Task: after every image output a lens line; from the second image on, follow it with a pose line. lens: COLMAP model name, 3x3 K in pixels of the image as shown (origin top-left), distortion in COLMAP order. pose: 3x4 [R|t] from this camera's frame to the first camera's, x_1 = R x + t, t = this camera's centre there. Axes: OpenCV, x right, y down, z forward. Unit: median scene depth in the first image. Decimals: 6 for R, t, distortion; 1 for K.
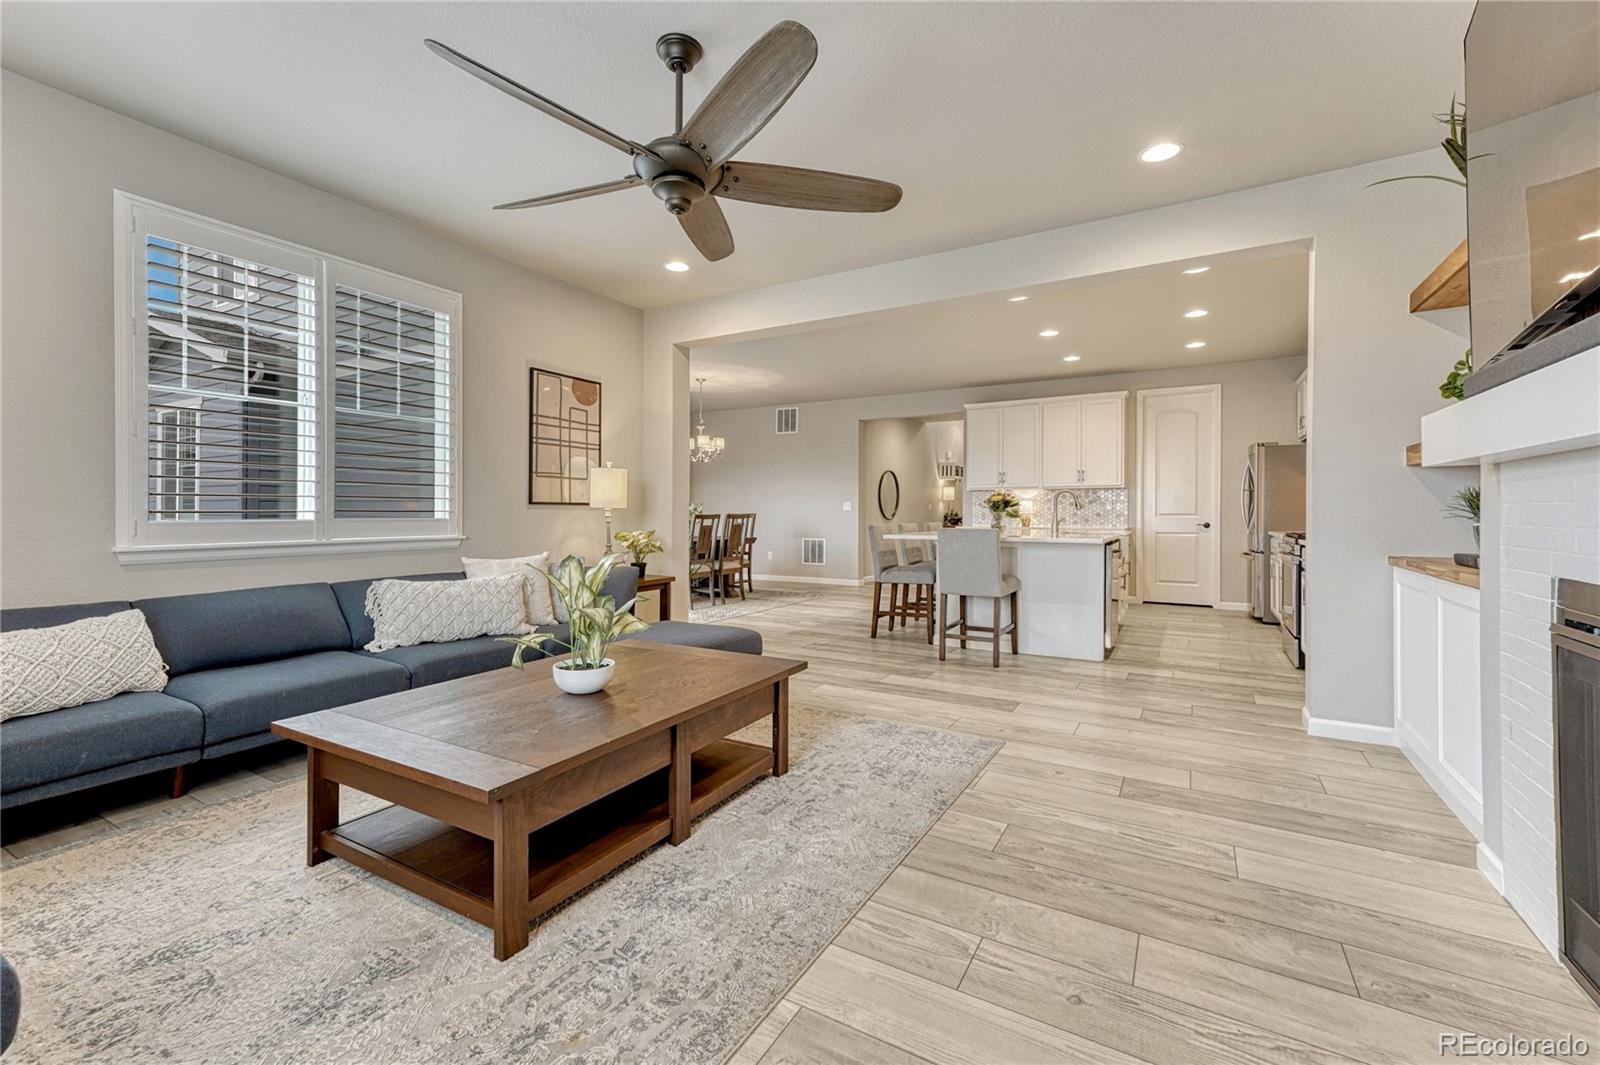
lens RADIAL K [[668.8, 0, 803.8], [0, 668.8, 515.5], [0, 0, 1]] dist [0.022716, -0.000102]
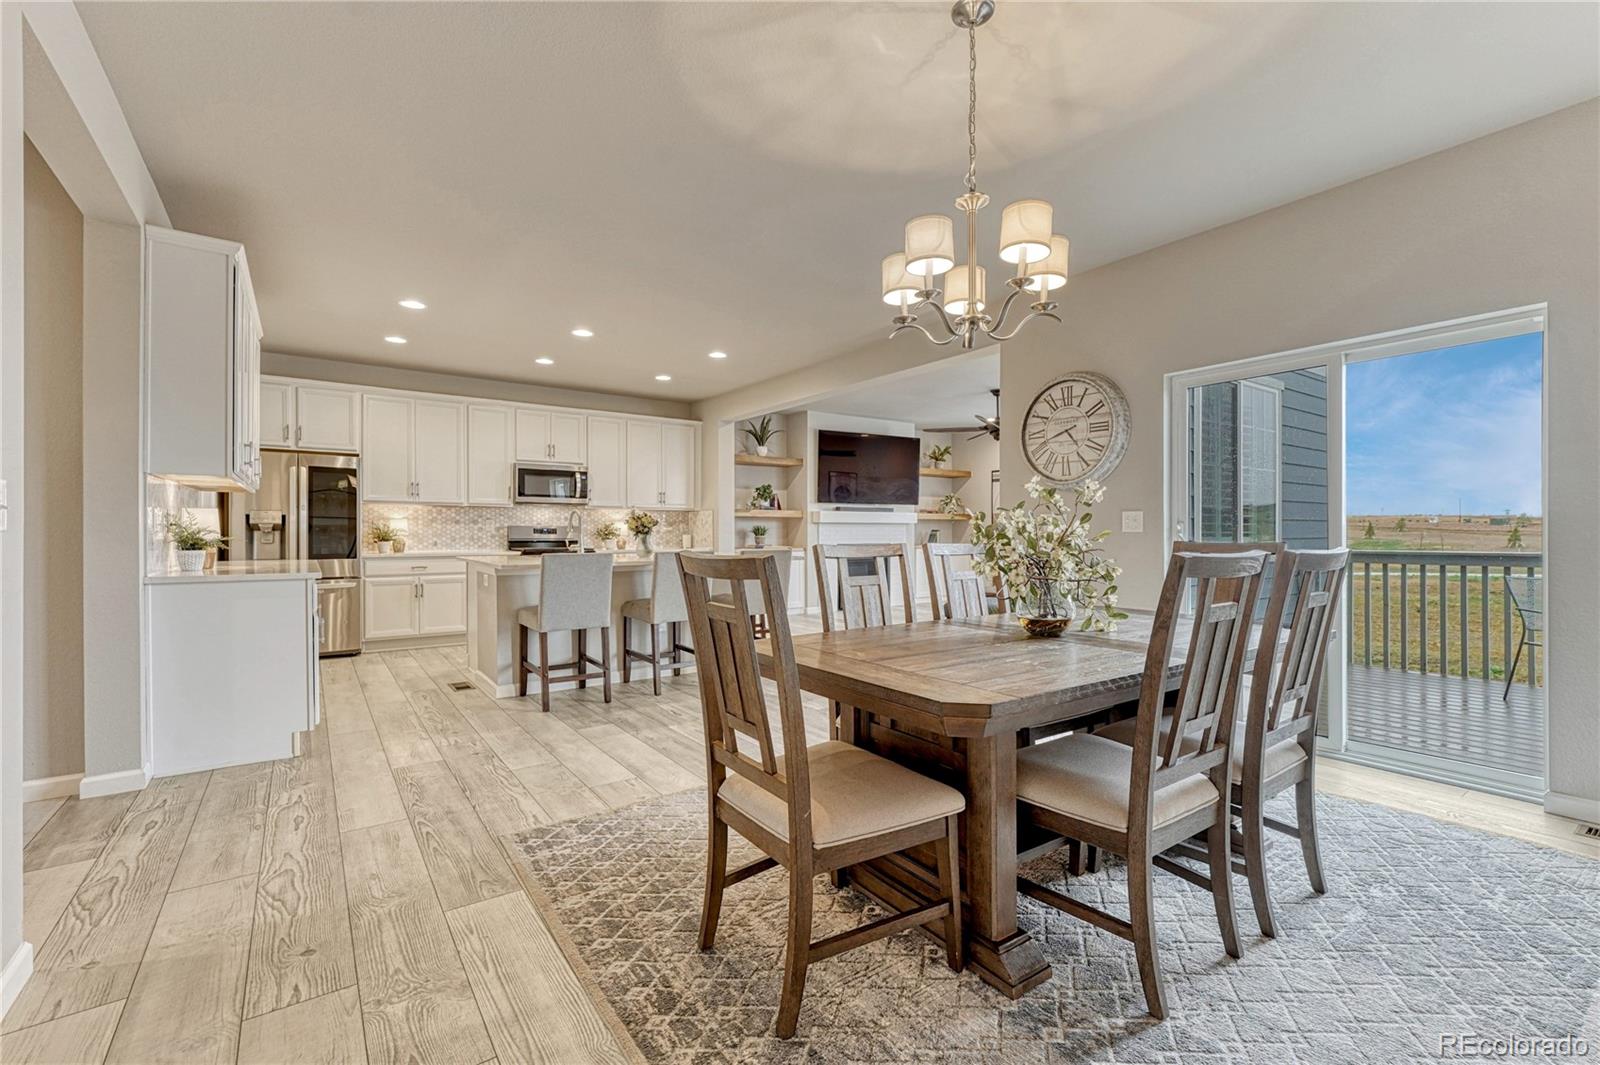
lens RADIAL K [[694.8, 0, 792.5], [0, 694.8, 534.5], [0, 0, 1]] dist [0.002387, 0.000093]
pose [[-0.905530, -0.003288, 0.424270, -0.358348], [0.000354, 0.999964, 0.008505, -0.016387], [-0.424282, 0.007852, -0.905496, 2.227435]]
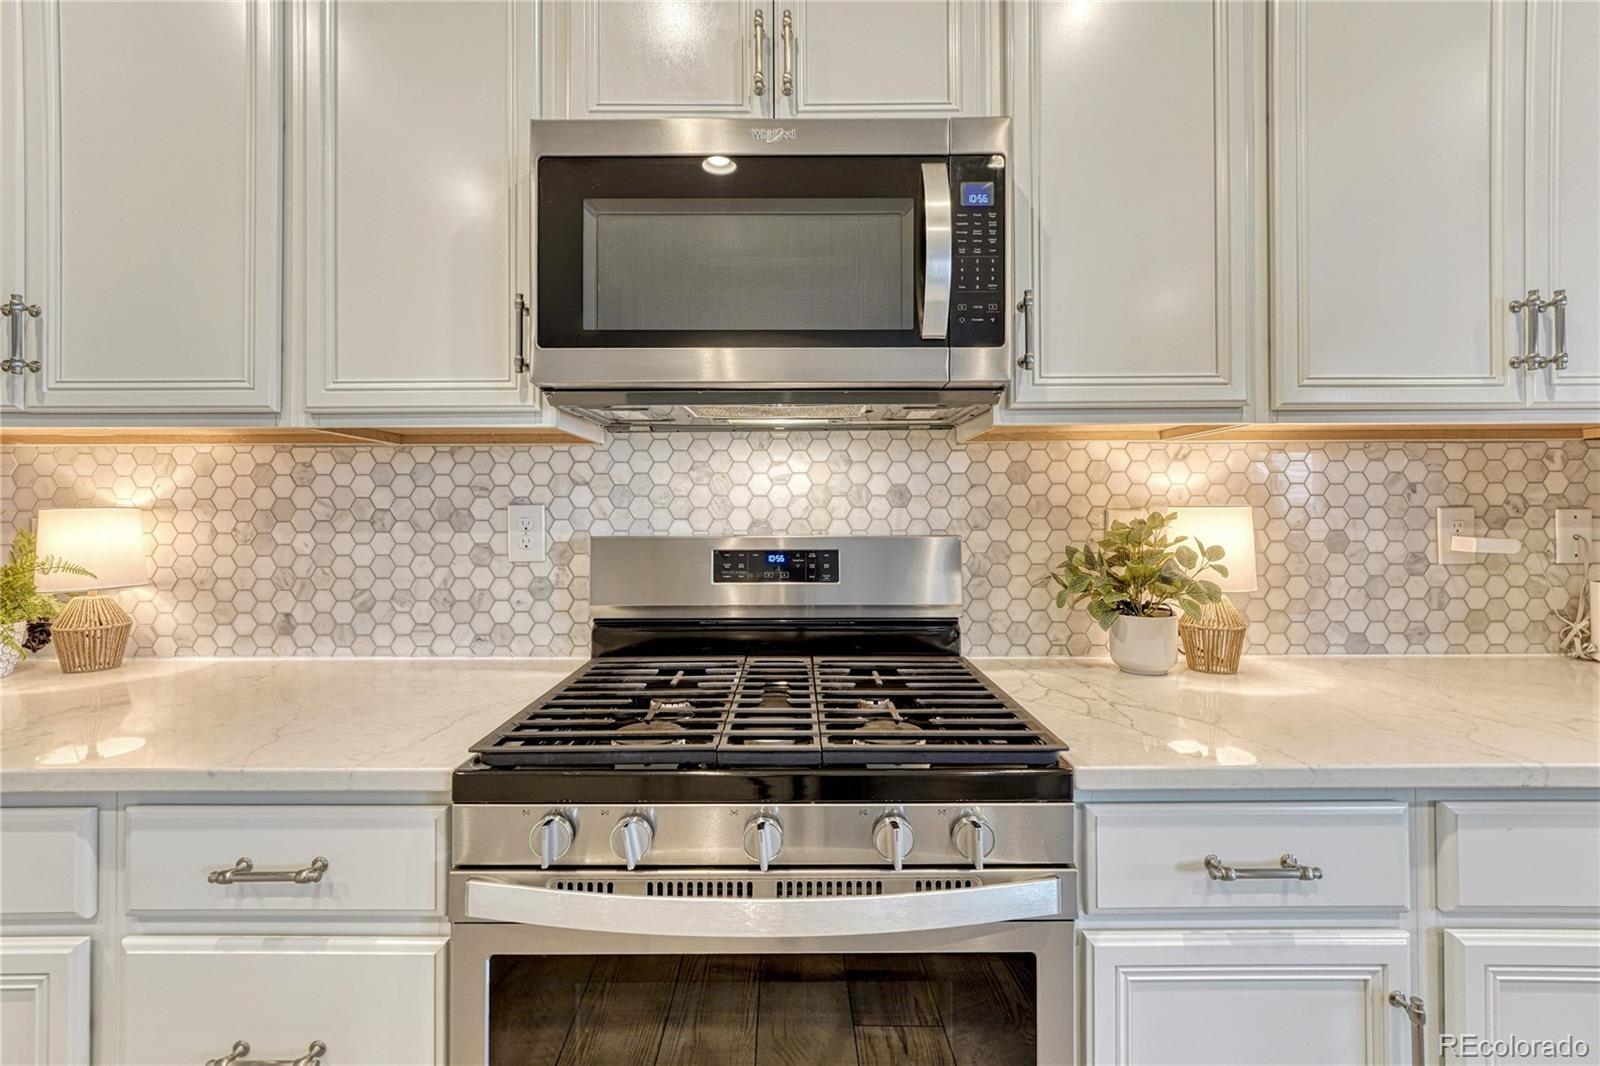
lens RADIAL K [[677.8, 0, 795.5], [0, 677.8, 512.3], [0, 0, 1]] dist [0.001292, 0.003716]
pose [[-0.490707, 0.005919, 0.871304, 0.601417], [0.007474, 0.999969, -0.002584, -0.032419], [-0.871293, 0.005244, -0.490736, 1.132443]]
